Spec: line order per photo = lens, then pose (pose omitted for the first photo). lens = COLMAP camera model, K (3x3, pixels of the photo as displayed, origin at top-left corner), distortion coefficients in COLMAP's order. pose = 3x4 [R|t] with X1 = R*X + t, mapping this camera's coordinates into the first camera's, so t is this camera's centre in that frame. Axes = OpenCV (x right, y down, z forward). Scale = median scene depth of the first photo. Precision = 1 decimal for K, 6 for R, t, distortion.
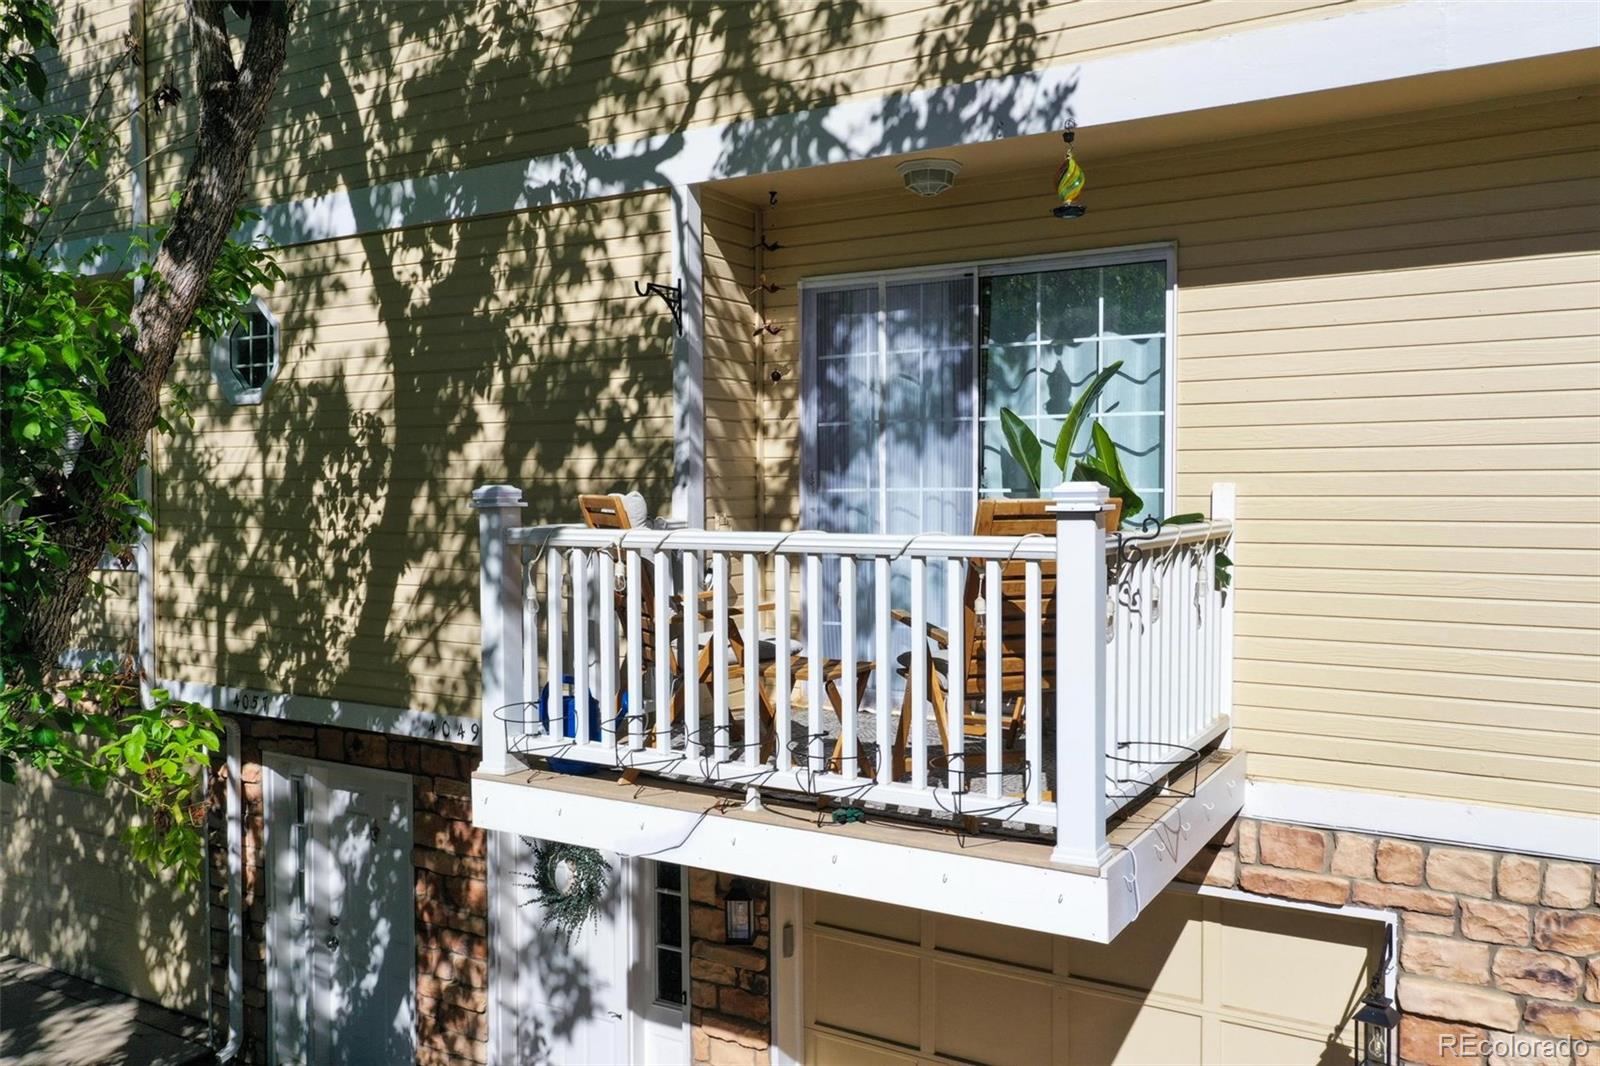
lens RADIAL K [[1289.7, 0, 796.7], [0, 1289.7, 584.2], [0, 0, 1]] dist [0.050021, -0.007351]
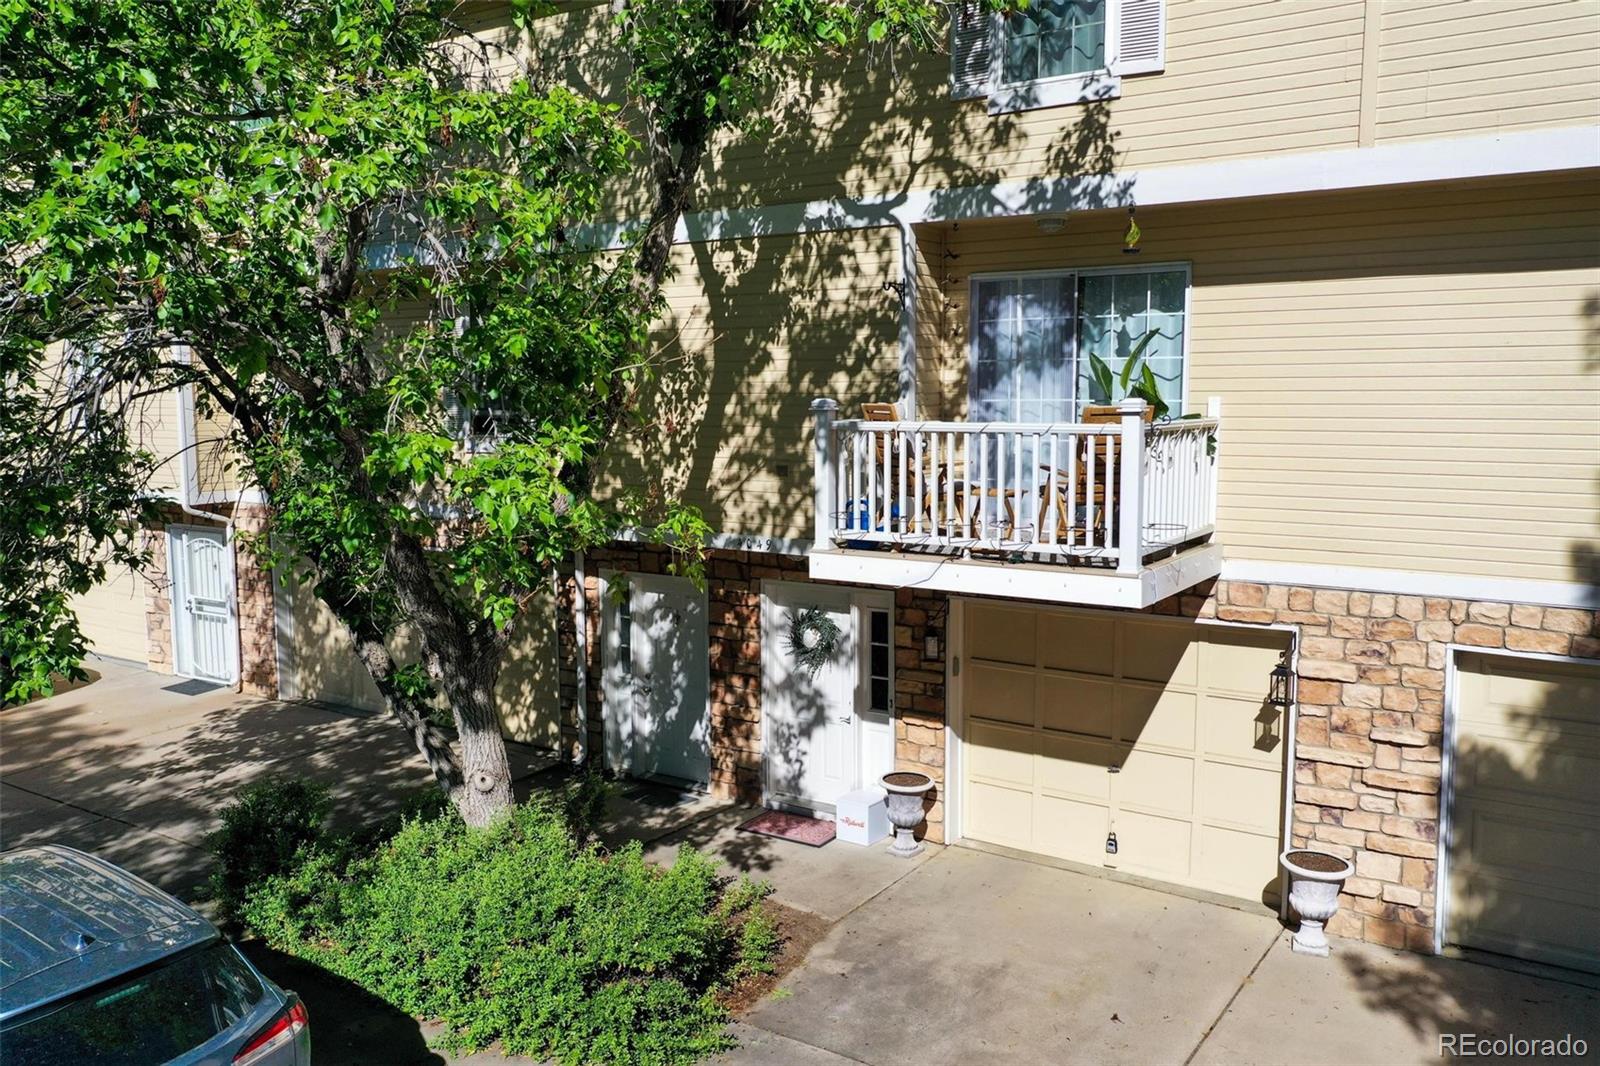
lens RADIAL K [[1271.6, 0, 804.9], [0, 1271.6, 562.9], [0, 0, 1]] dist [0.043351, 0.001724]
pose [[0.999221, 0.005322, -0.039112, -0.147339], [-0.002862, 0.998029, 0.062683, 0.037745], [0.039368, -0.062522, 0.997267, -0.702563]]
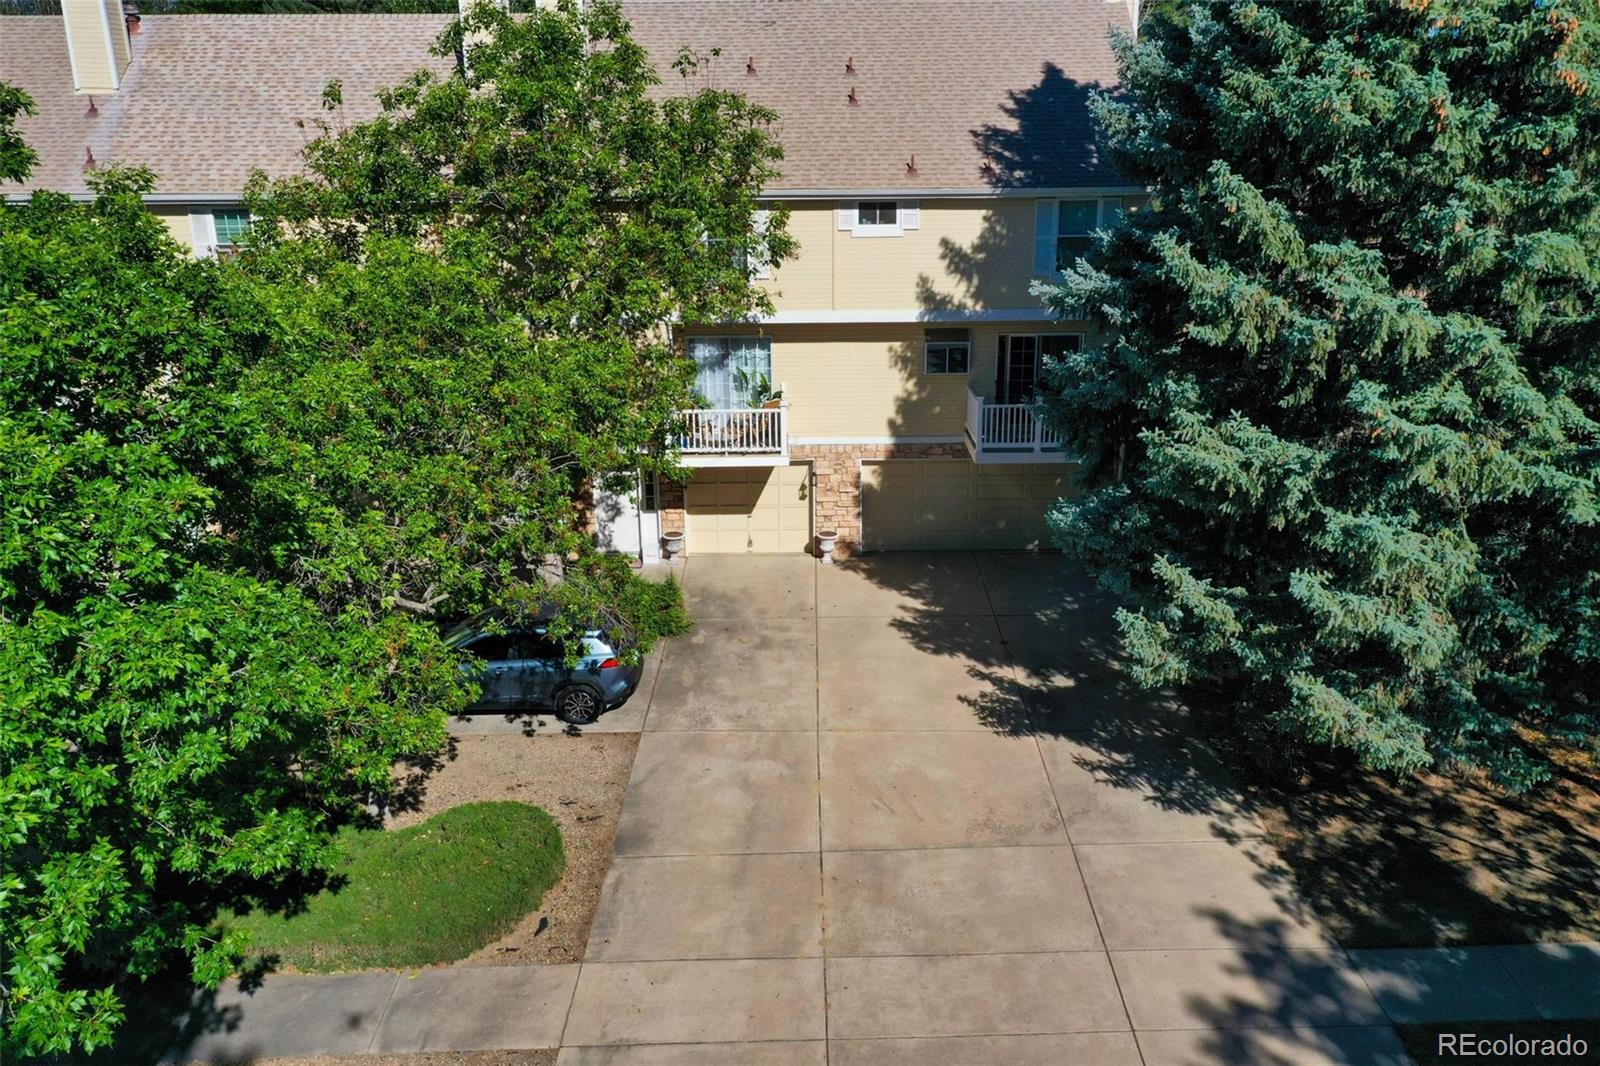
lens RADIAL K [[1287.7, 0, 807.8], [0, 1287.7, 524.7], [0, 0, 1]] dist [0.005589, -0.000855]
pose [[0.845586, -0.171734, 0.505462, -1.934106], [0.030805, 0.960962, 0.274959, -0.799266], [-0.532950, -0.216930, 0.817866, -2.853985]]
